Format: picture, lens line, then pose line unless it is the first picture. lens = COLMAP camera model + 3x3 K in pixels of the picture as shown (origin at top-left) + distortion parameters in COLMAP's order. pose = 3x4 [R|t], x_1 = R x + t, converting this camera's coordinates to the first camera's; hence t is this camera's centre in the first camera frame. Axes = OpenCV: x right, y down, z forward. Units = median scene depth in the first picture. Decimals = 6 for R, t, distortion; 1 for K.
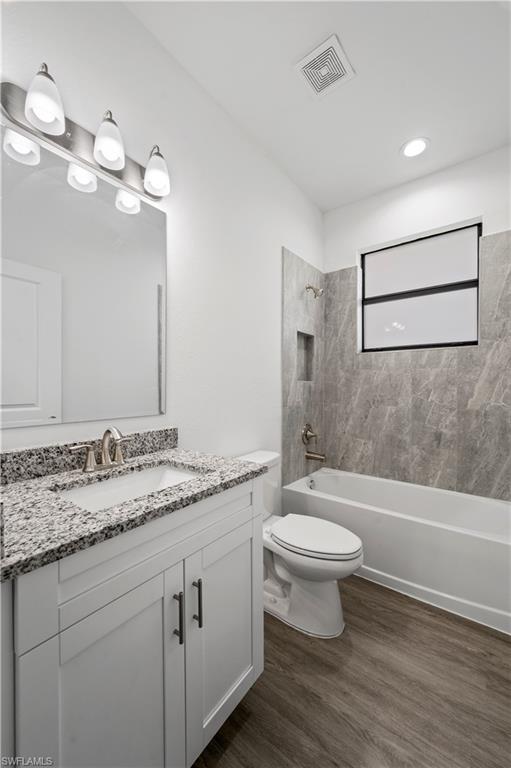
lens RADIAL K [[299.2, 0, 255.9], [0, 299.2, 384.6], [0, 0, 1]] dist [0.001225, 0.001035]
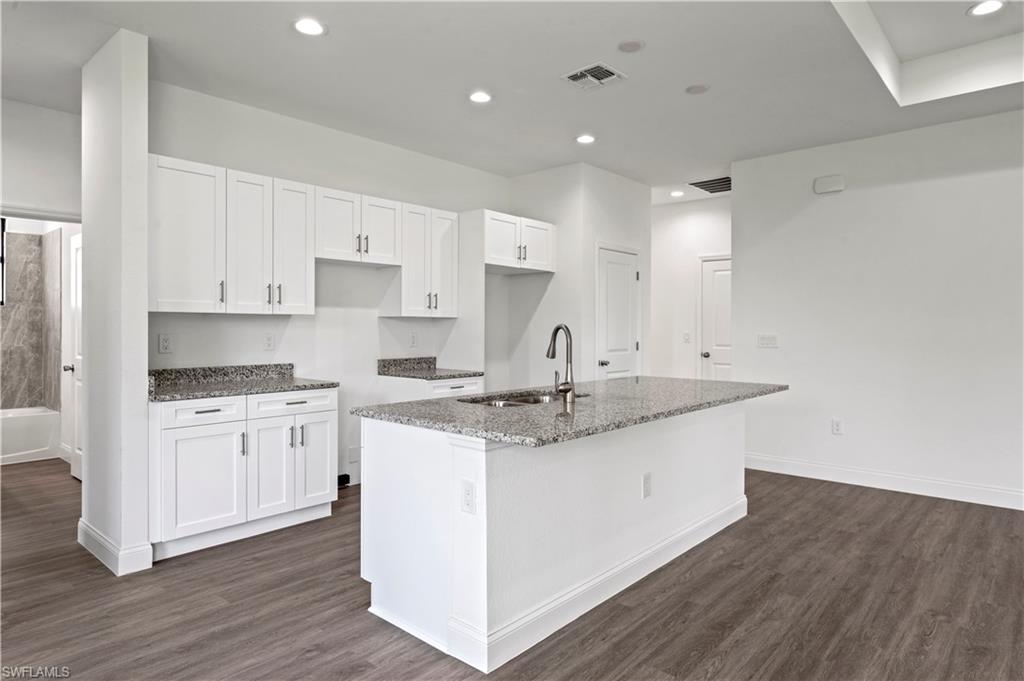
lens RADIAL K [[597.2, 0, 512.6], [0, 597.2, 335.3], [0, 0, 1]] dist [0.000843, 0.000281]
pose [[0.075884, -0.004122, 0.997108, -1.957161], [0.003536, 0.999986, 0.003865, 0.010480], [-0.997110, 0.003233, 0.075898, -1.670529]]
